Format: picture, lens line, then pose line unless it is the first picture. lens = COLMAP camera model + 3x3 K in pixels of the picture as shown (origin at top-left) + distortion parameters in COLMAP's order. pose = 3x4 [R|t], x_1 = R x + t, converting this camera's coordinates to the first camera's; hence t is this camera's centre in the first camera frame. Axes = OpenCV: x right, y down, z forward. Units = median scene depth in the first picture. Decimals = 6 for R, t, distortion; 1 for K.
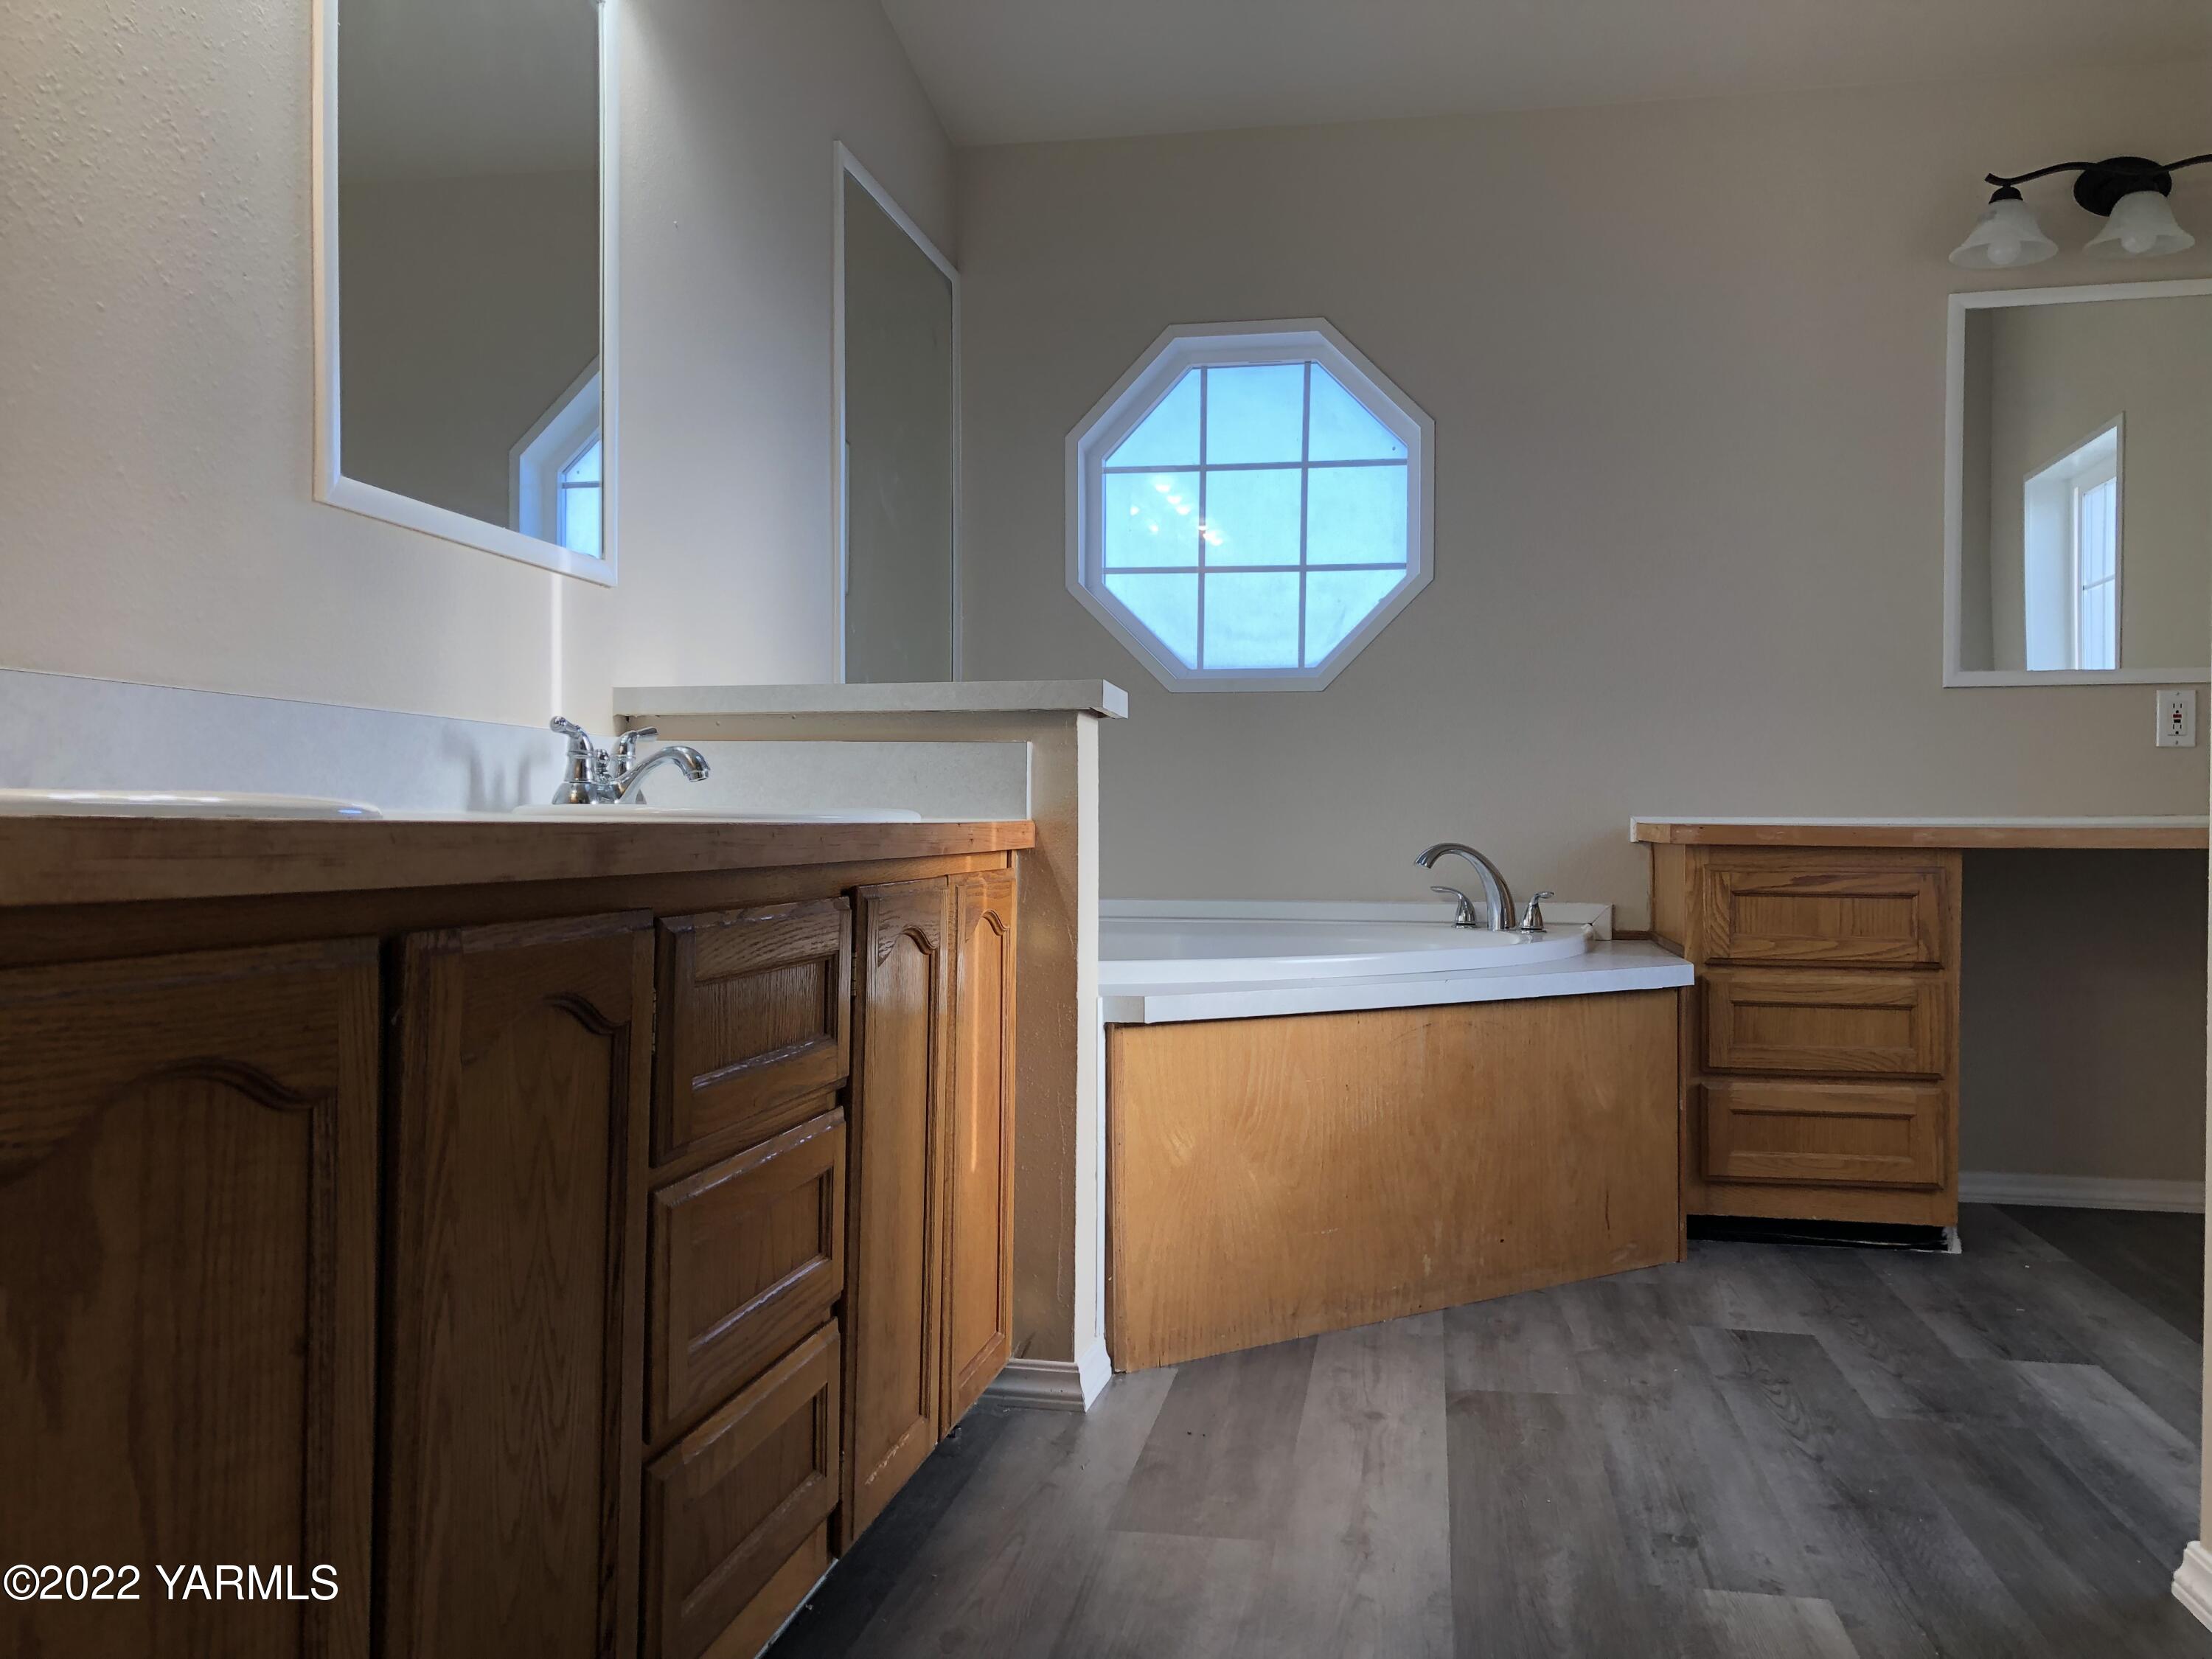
lens RADIAL K [[1767.0, 0, 1106.0], [0, 1767.0, 829.5], [0, 0, 1]] dist [0.024904, -0.001507]
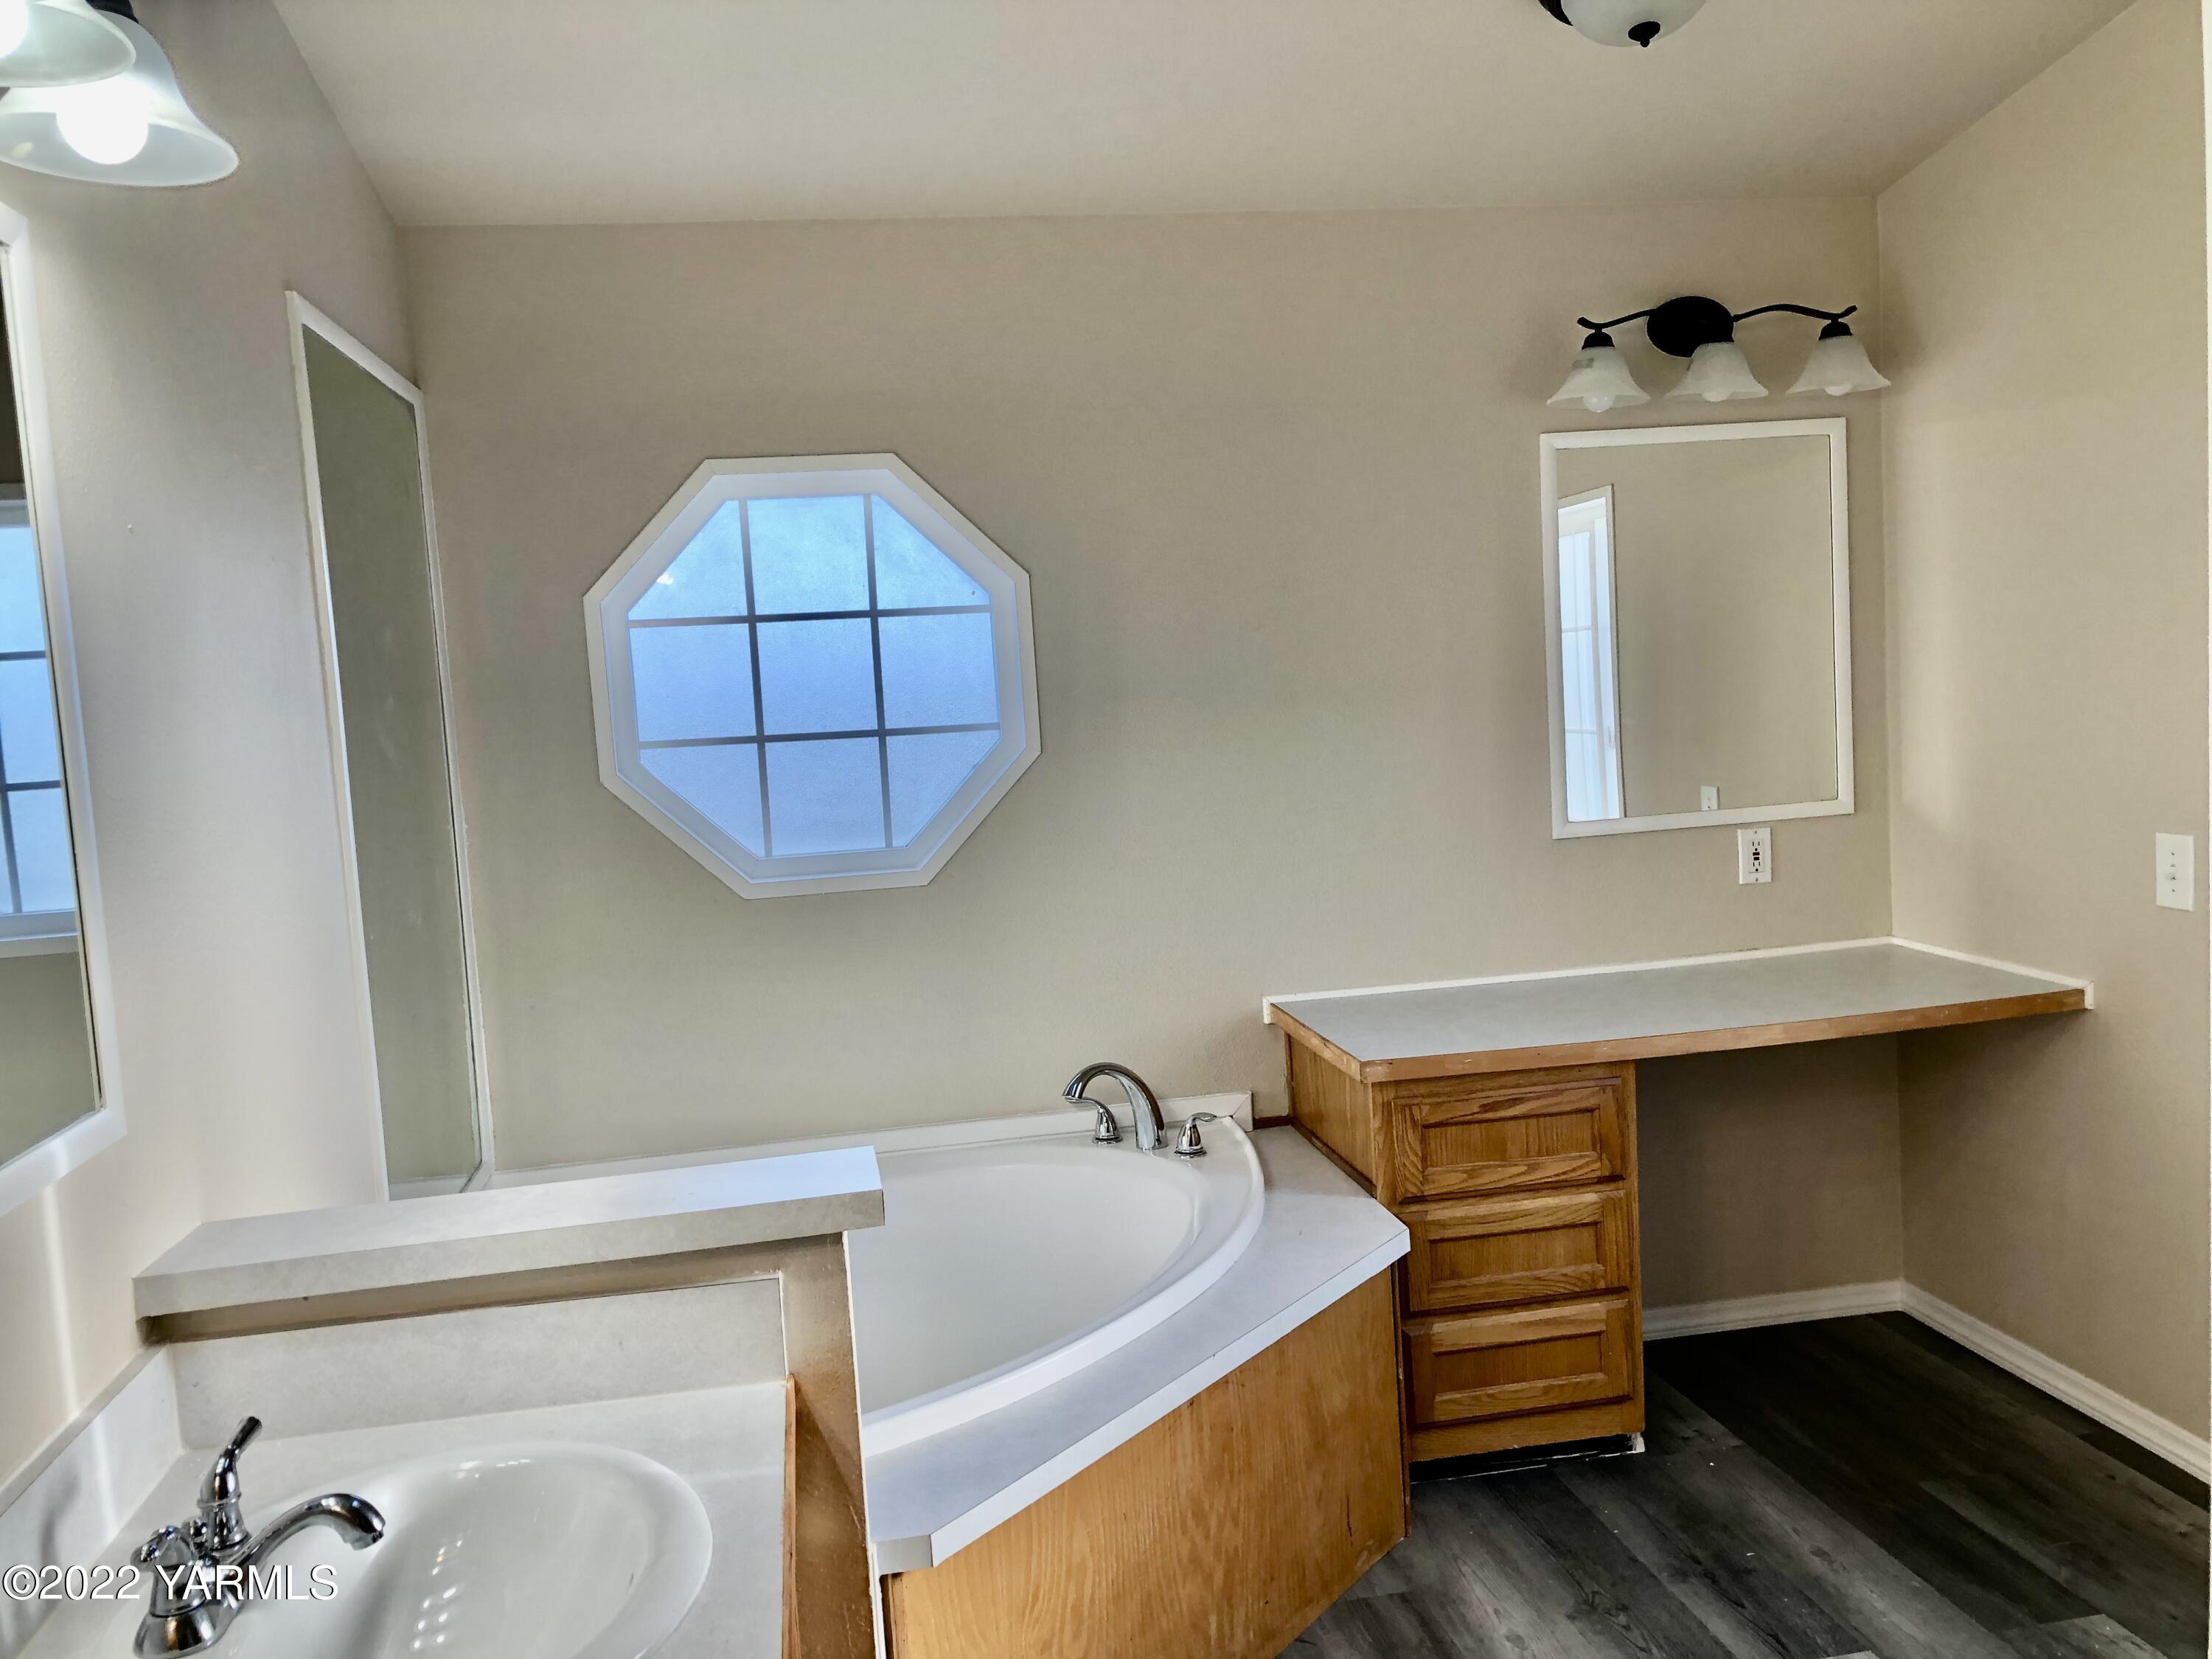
lens RADIAL K [[1735.2, 0, 1041.3], [0, 1735.2, 824.2], [0, 0, 1]] dist [0.046939, -0.001984]
pose [[0.943610, -0.093099, 0.317698, -0.113276], [0.069965, 0.994049, 0.083493, -0.213326], [-0.323581, -0.056557, 0.944509, 0.206841]]
